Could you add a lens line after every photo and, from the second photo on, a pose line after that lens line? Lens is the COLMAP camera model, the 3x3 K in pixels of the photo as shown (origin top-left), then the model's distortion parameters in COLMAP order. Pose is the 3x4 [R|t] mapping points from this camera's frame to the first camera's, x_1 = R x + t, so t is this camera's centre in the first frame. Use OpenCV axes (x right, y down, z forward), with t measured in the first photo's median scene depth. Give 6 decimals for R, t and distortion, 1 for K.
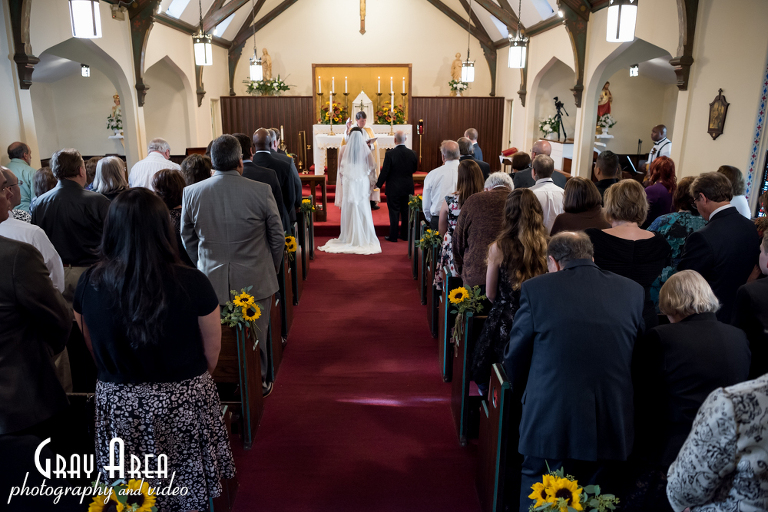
lens RADIAL K [[544.2, 0, 384.0], [0, 544.2, 256.0], [0, 0, 1]] dist [-0.066995, 0.004824]
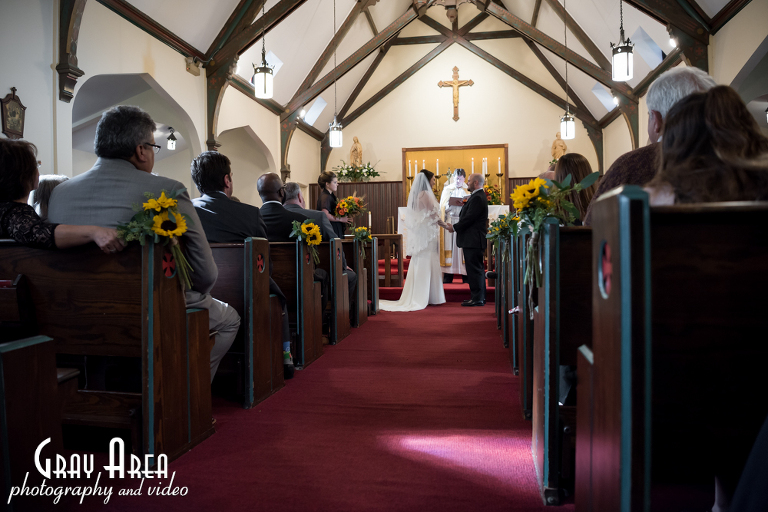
lens RADIAL K [[544.2, 0, 384.0], [0, 544.2, 256.0], [0, 0, 1]] dist [-0.066995, 0.004824]
pose [[0.980106, -0.010450, -0.198199, 0.024876], [-0.038158, 0.970062, -0.239841, 0.064547], [0.194772, 0.242633, 0.950365, 0.116056]]
